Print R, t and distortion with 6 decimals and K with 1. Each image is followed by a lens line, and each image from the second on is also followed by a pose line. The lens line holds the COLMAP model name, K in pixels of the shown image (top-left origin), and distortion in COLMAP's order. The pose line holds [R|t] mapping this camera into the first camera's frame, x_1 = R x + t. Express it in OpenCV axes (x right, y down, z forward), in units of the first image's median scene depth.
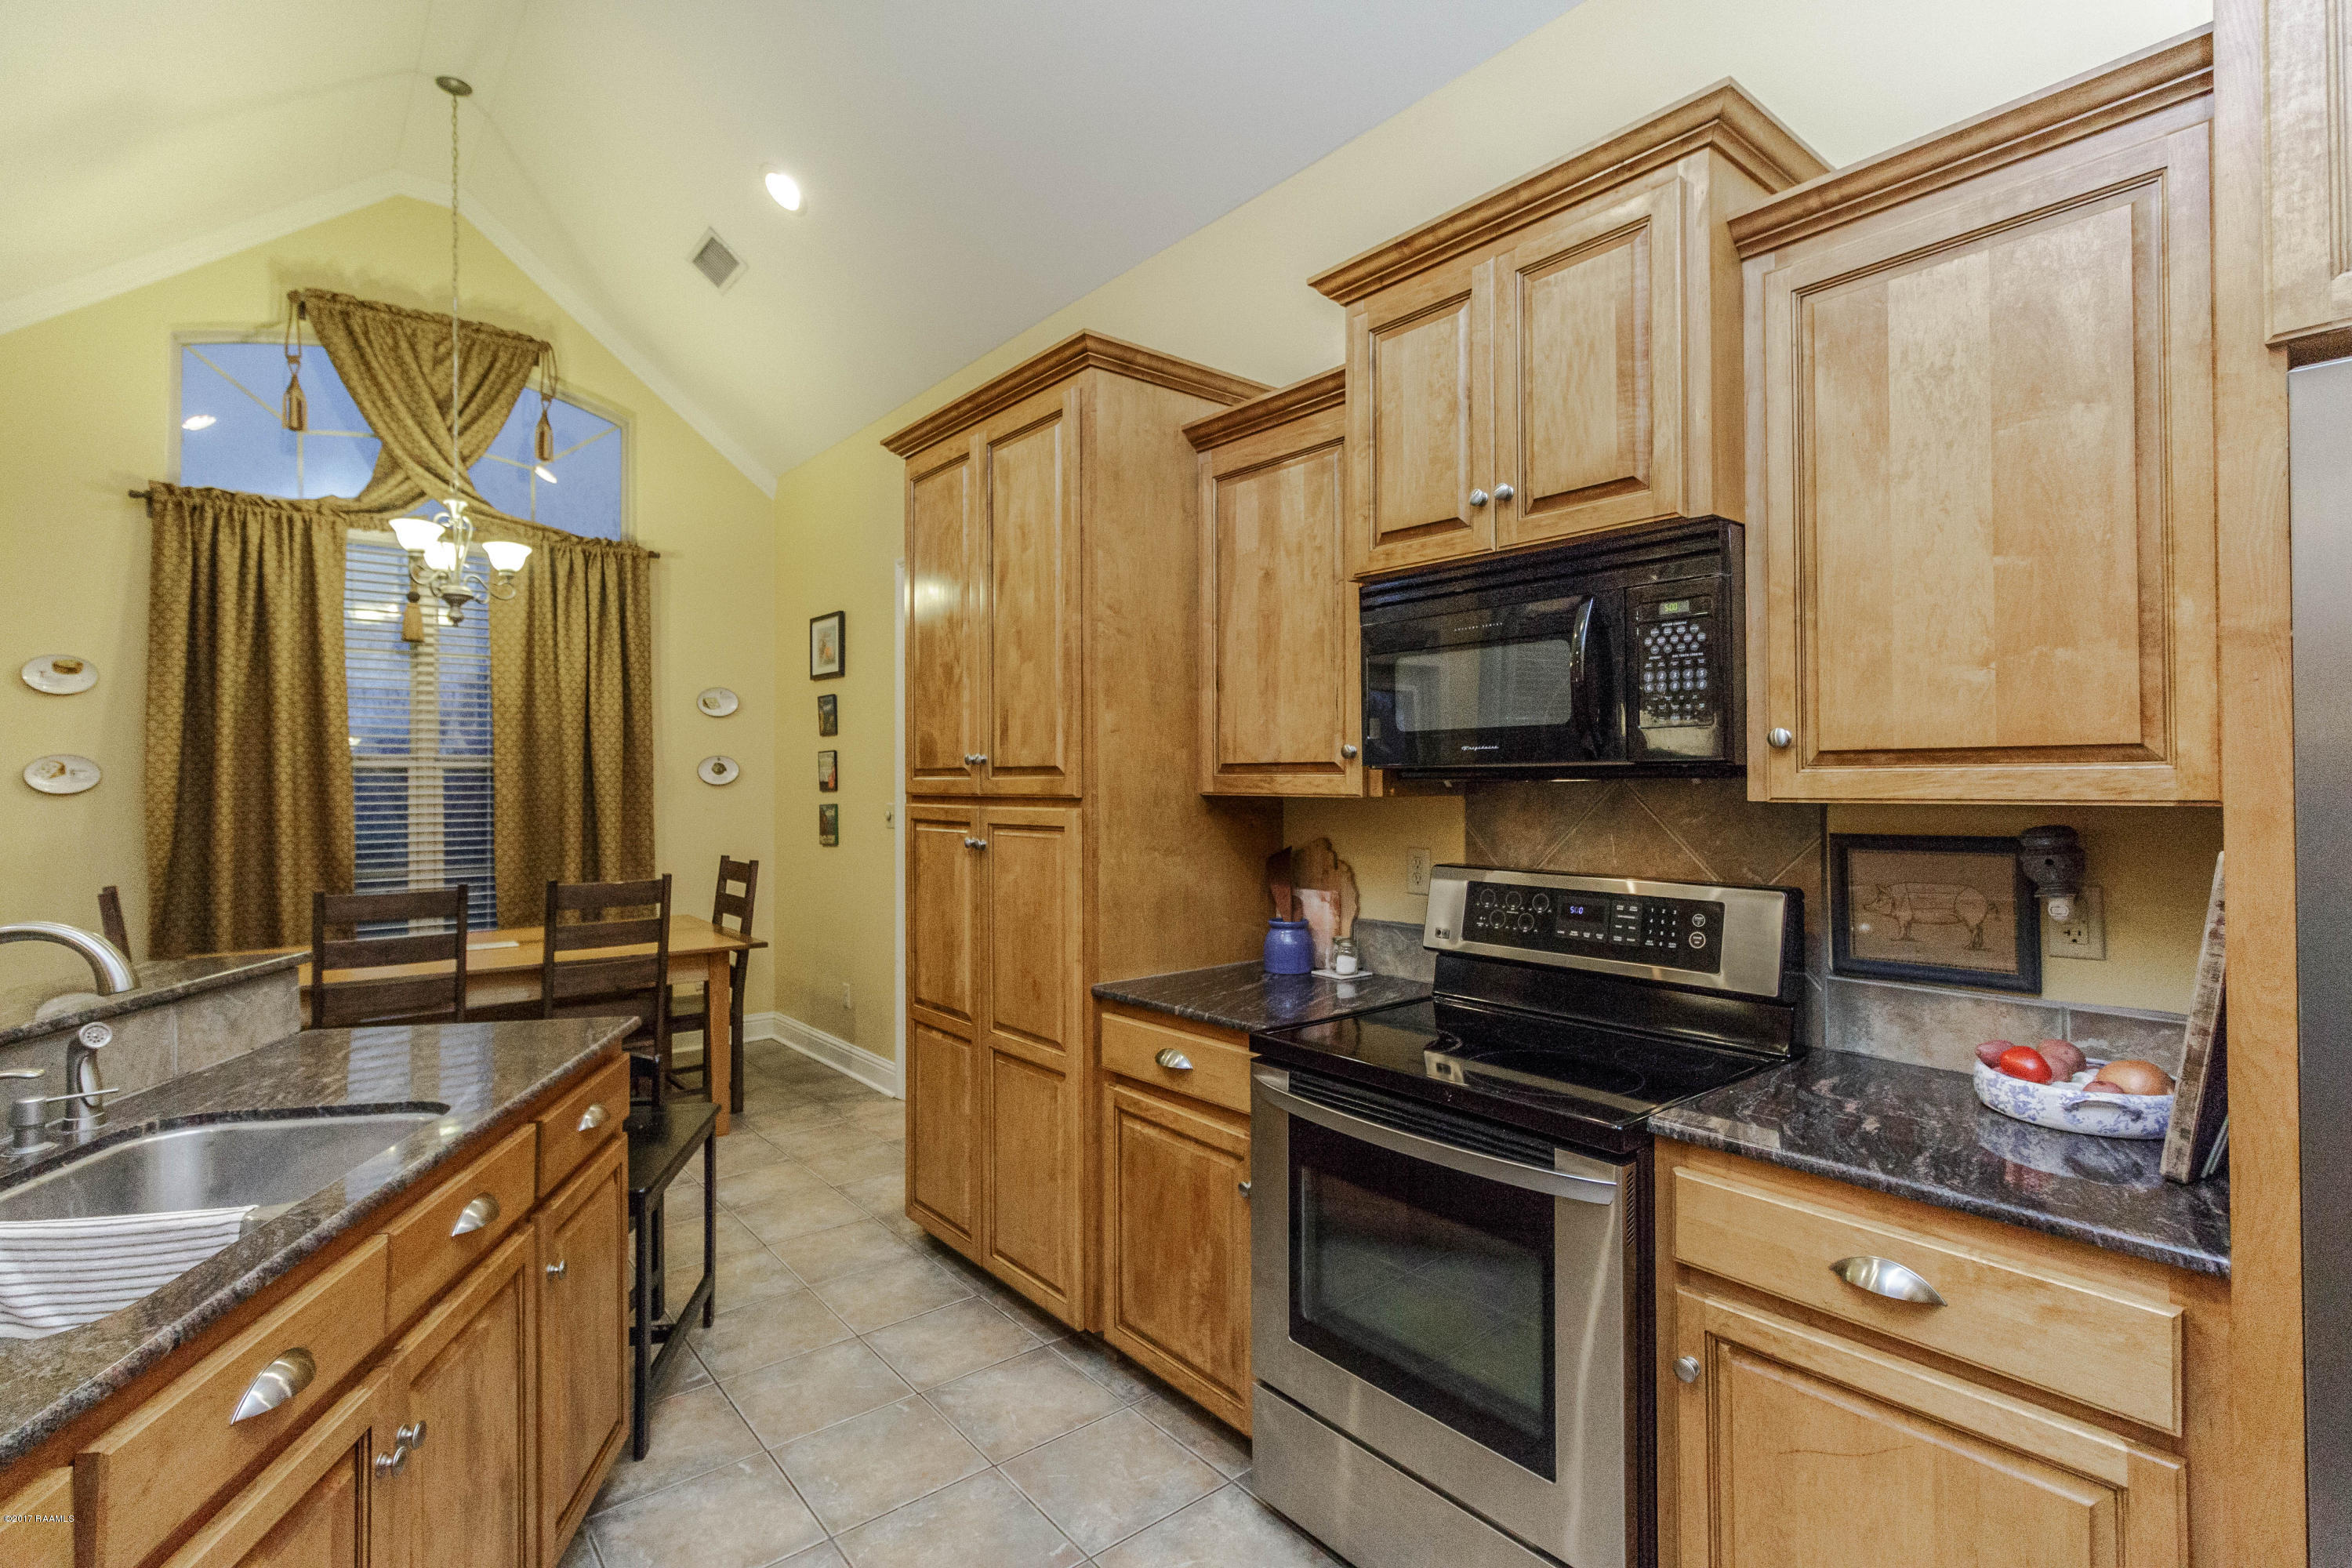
lens RADIAL K [[1116.0, 0, 1187.0], [0, 1116.0, 779.4], [0, 0, 1]] dist [0.001868, 0.000208]
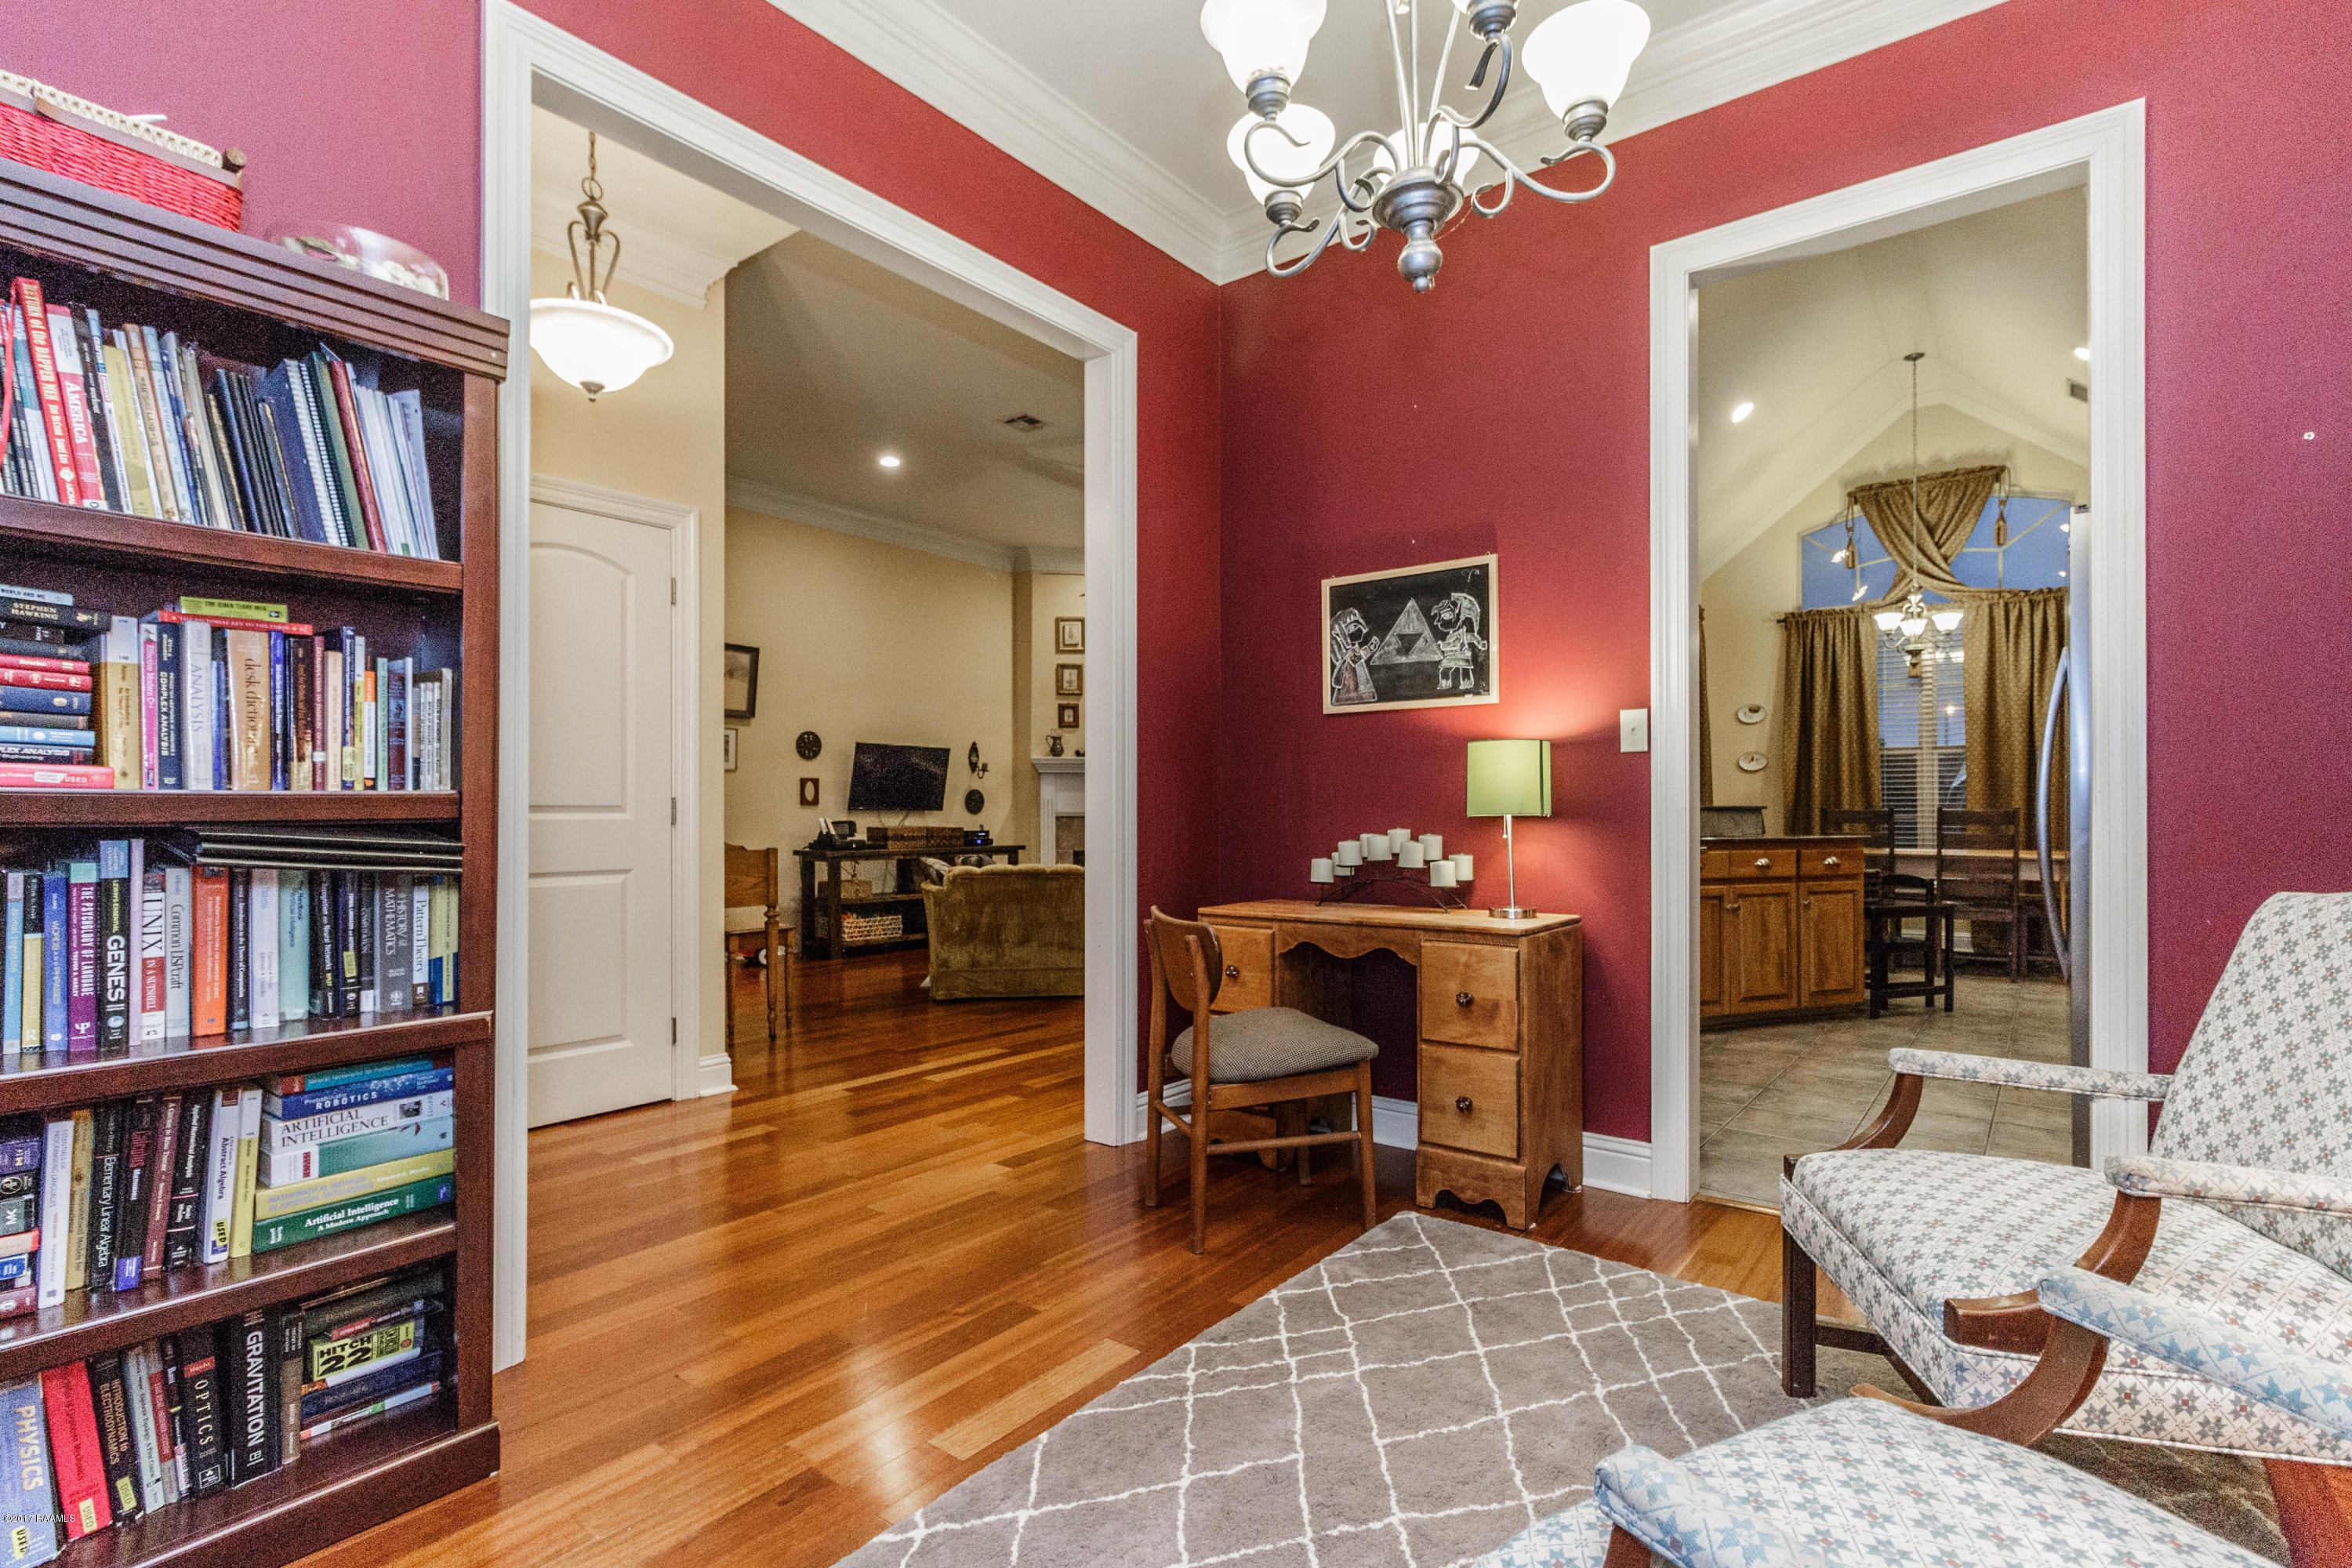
lens RADIAL K [[1116.0, 0, 1183.6], [0, 1116.0, 797.5], [0, 0, 1]] dist [0.001868, 0.000208]
pose [[0.223639, -0.003686, -0.974665, 0.720386], [0.005138, 0.999983, -0.002603, 0.058273], [0.974659, -0.004426, 0.223654, -0.459101]]
